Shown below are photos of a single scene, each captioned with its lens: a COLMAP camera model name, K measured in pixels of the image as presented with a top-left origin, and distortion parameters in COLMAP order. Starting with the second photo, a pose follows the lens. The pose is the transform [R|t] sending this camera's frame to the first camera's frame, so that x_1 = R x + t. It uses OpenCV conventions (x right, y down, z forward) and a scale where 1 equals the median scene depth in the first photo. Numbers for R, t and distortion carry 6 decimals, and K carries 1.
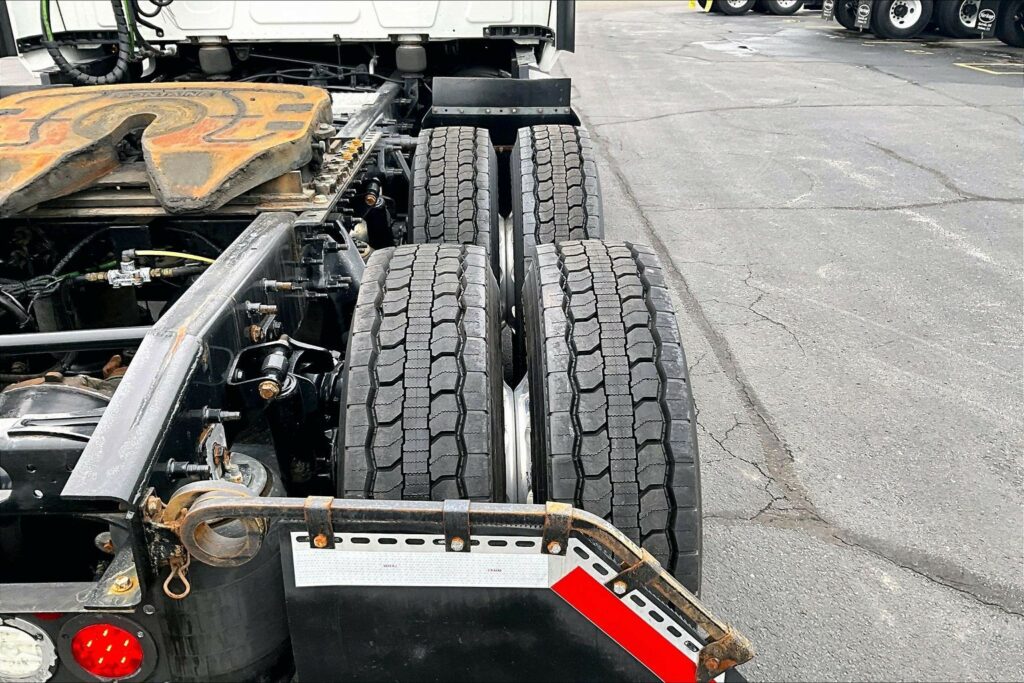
lens RADIAL K [[835.6, 0, 512.0], [0, 835.6, 341.5], [0, 0, 1]] dist [0.079085, -0.147361]
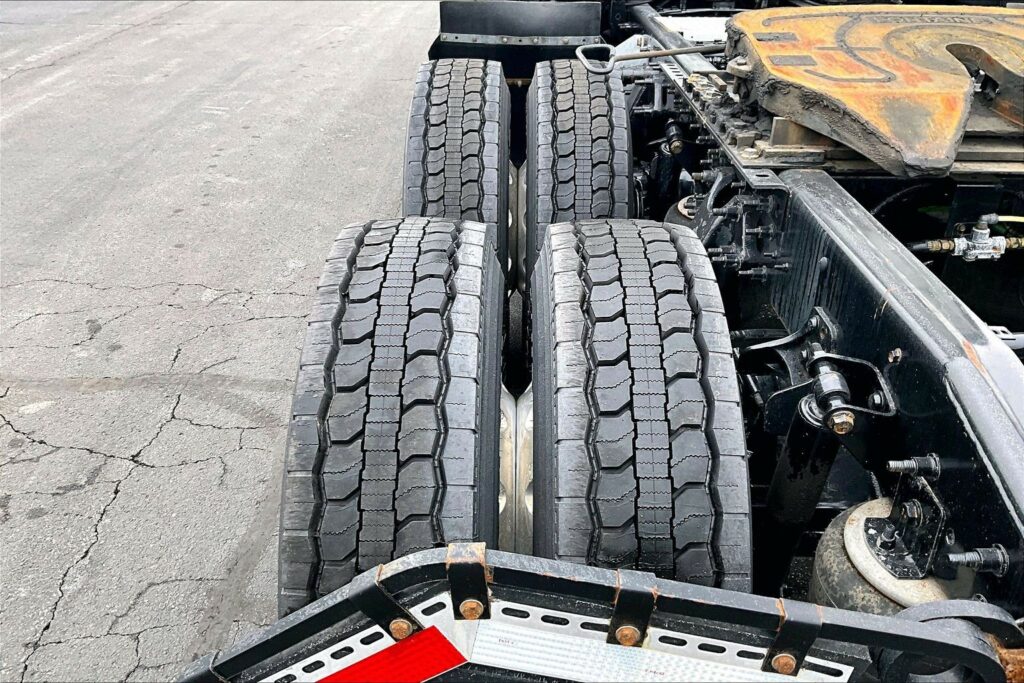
lens RADIAL K [[835.6, 0, 512.0], [0, 835.6, 341.5], [0, 0, 1]] dist [0.079085, -0.147361]
pose [[0.999218, 0.032568, -0.022436, -0.445222], [-0.030667, 0.996288, 0.080432, -0.018498], [0.024973, -0.079681, 0.996508, 0.079373]]
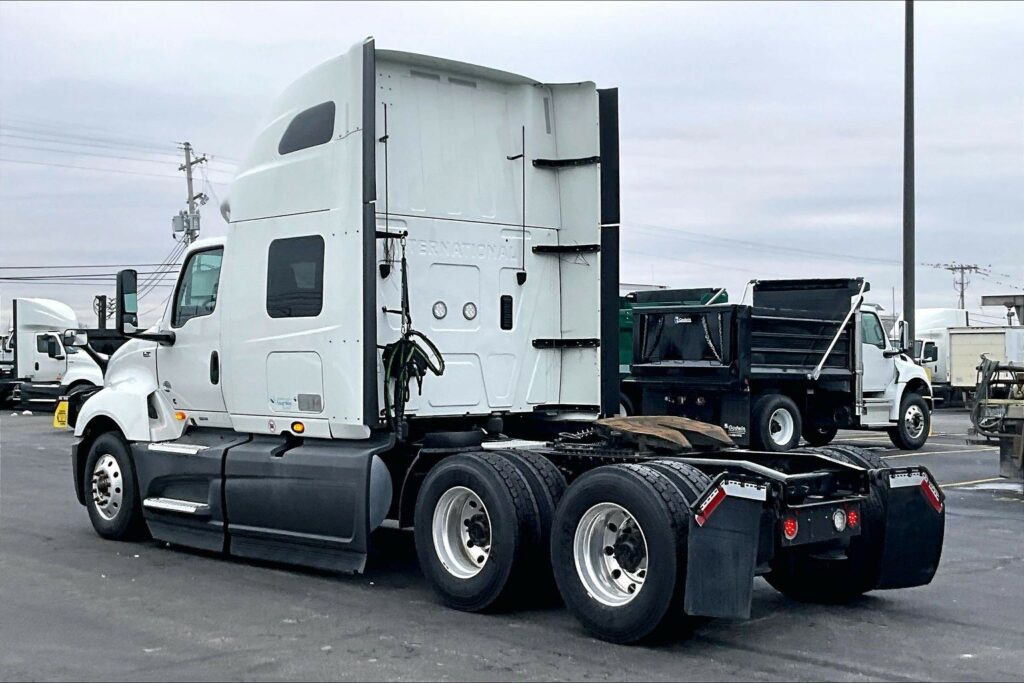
lens RADIAL K [[1366.5, 0, 512.0], [0, 1366.5, 341.5], [0, 0, 1]] dist [0.080657, -0.023413]
pose [[0.751519, 0.013395, 0.659575, -1.897254], [0.272293, 0.904360, -0.328617, 0.408874], [-0.600895, 0.426560, 0.675997, -0.907980]]
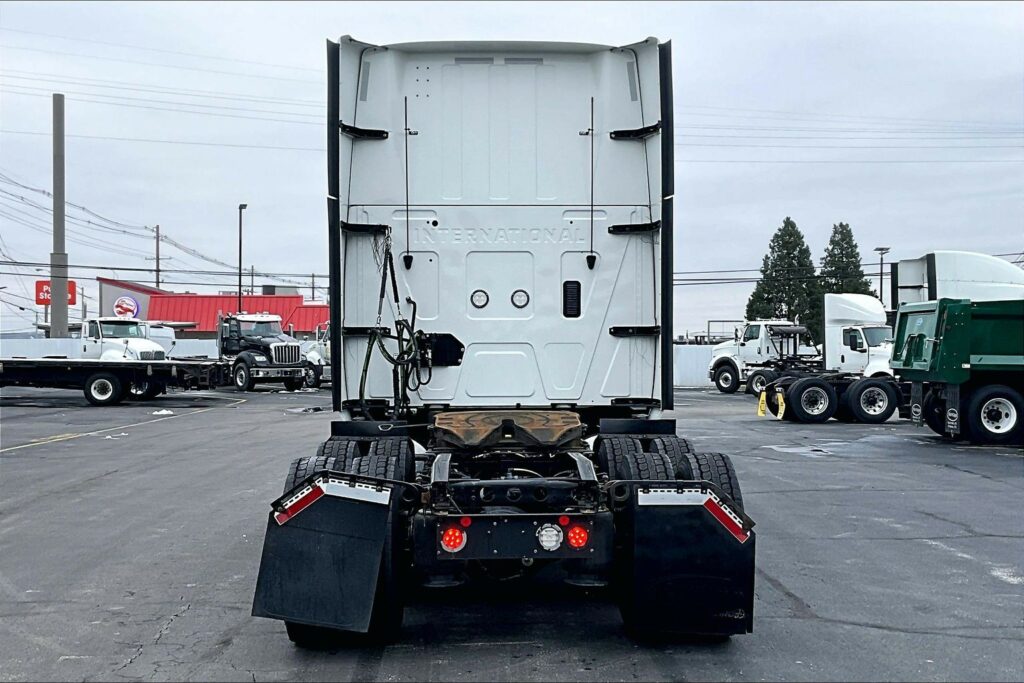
lens RADIAL K [[1339.2, 0, 510.5], [0, 1339.2, 357.6], [0, 0, 1]] dist [0.114701, -0.008182]
pose [[0.999979, 0.004869, 0.004275, -0.234758], [-0.002658, 0.909918, -0.414780, 0.602967], [-0.005910, 0.414760, 0.909911, -1.328658]]
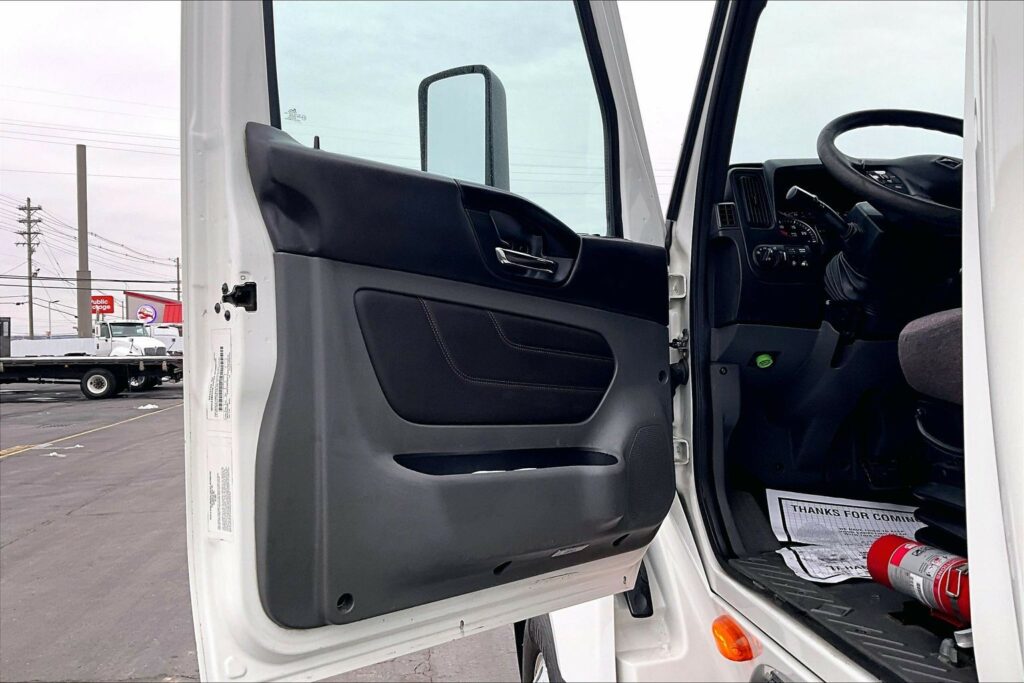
lens RADIAL K [[830.7, 0, 509.0], [0, 830.7, 338.2], [0, 0, 1]] dist [0.092221, -0.181128]
pose [[0.993306, -0.017821, 0.114131, -0.645148], [0.064011, 0.907376, -0.415418, -0.580165], [-0.096156, 0.419942, 0.902442, 1.174620]]
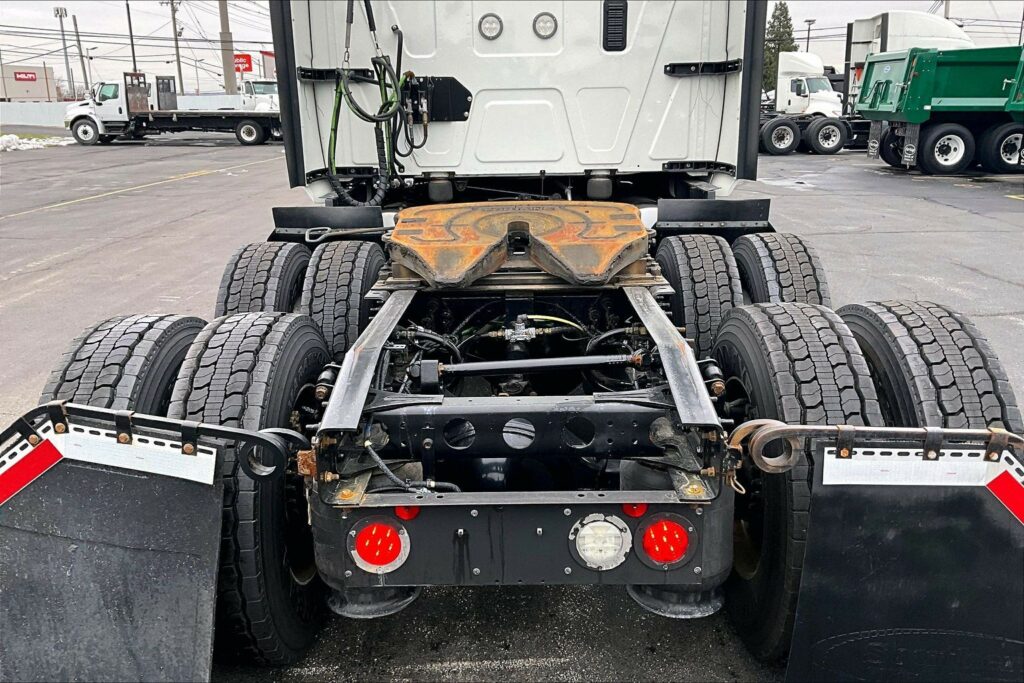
lens RADIAL K [[830.7, 0, 509.0], [0, 830.7, 338.2], [0, 0, 1]] dist [0.092221, -0.181128]
pose [[0.999221, 0.002560, -0.039368, -0.209590], [-0.008662, 0.987778, -0.155623, 0.071136], [0.038489, 0.155843, 0.987032, -0.172569]]
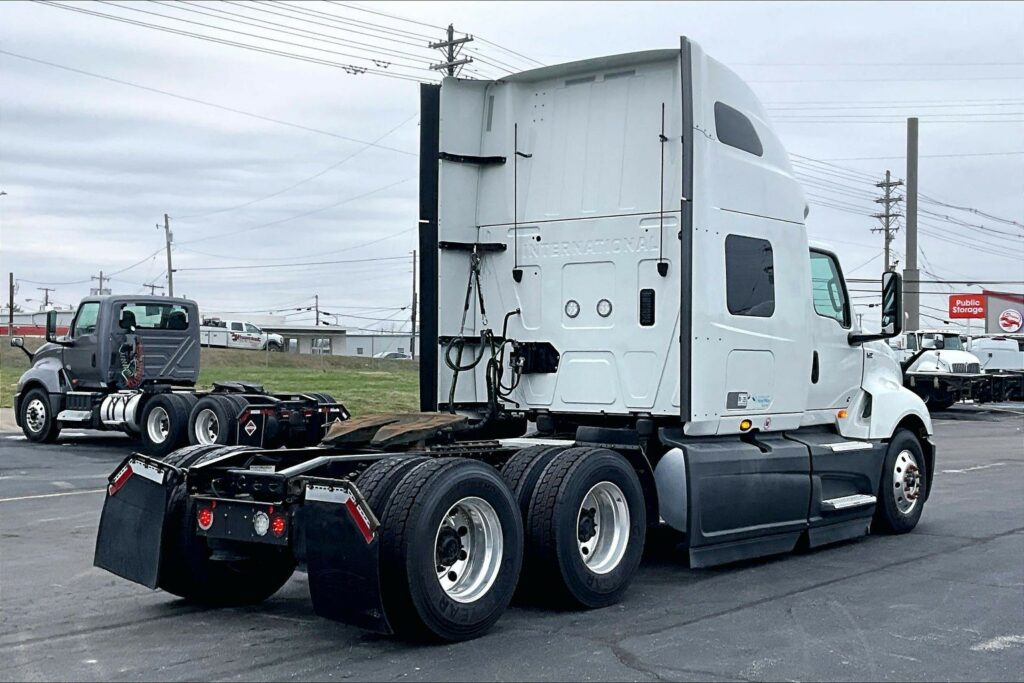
lens RADIAL K [[1317.5, 0, 555.9], [0, 1317.5, 339.3], [0, 0, 1]] dist [0.114755, -0.001533]
pose [[0.778308, 0.001846, -0.627880, 1.306463], [-0.274297, 0.900525, -0.337366, 0.390609], [0.564799, 0.434800, 0.701392, -0.883613]]
